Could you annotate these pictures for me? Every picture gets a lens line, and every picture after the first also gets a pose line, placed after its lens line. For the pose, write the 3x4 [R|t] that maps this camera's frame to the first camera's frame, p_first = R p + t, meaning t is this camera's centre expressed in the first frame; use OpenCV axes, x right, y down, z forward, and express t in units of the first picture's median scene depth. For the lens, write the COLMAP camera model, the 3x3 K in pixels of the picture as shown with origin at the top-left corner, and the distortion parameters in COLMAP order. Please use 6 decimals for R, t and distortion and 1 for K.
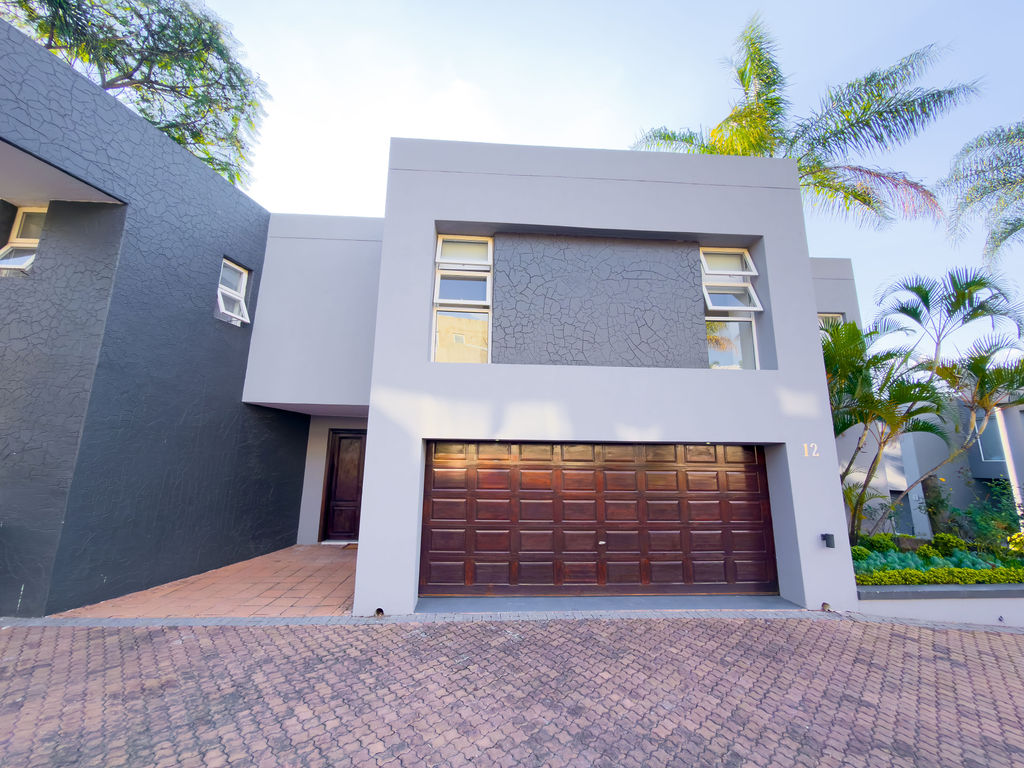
lens RADIAL K [[408.3, 0, 510.5], [0, 408.3, 383.8], [0, 0, 1]] dist [-0.001808, -0.000258]
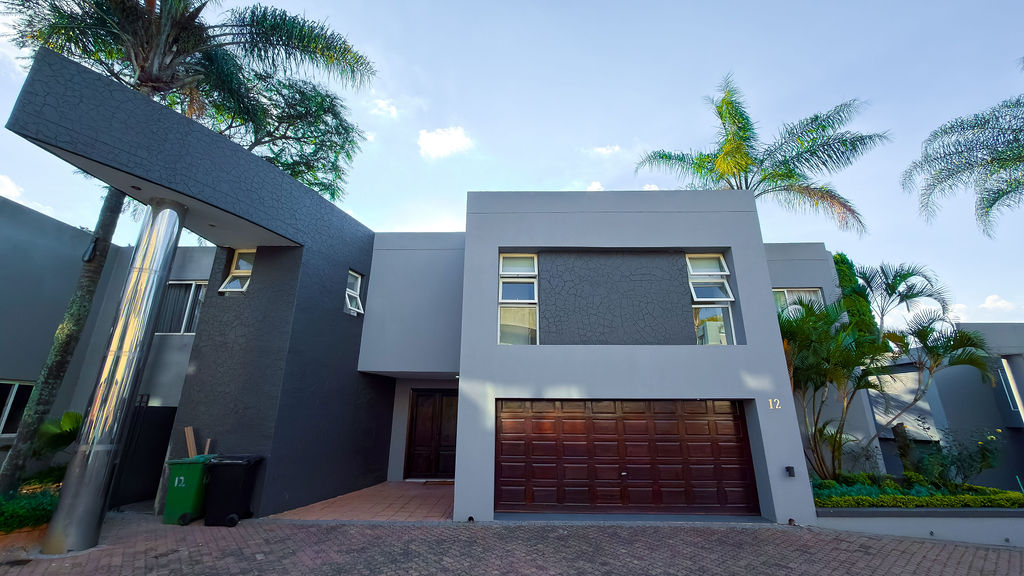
lens RADIAL K [[408.3, 0, 510.4], [0, 408.3, 290.2], [0, 0, 1]] dist [0.000874, -0.000259]
pose [[0.996981, -0.028078, -0.072394, -0.039155], [0.020353, 0.994230, -0.105318, -0.085922], [0.074934, 0.103527, 0.991800, -0.441903]]
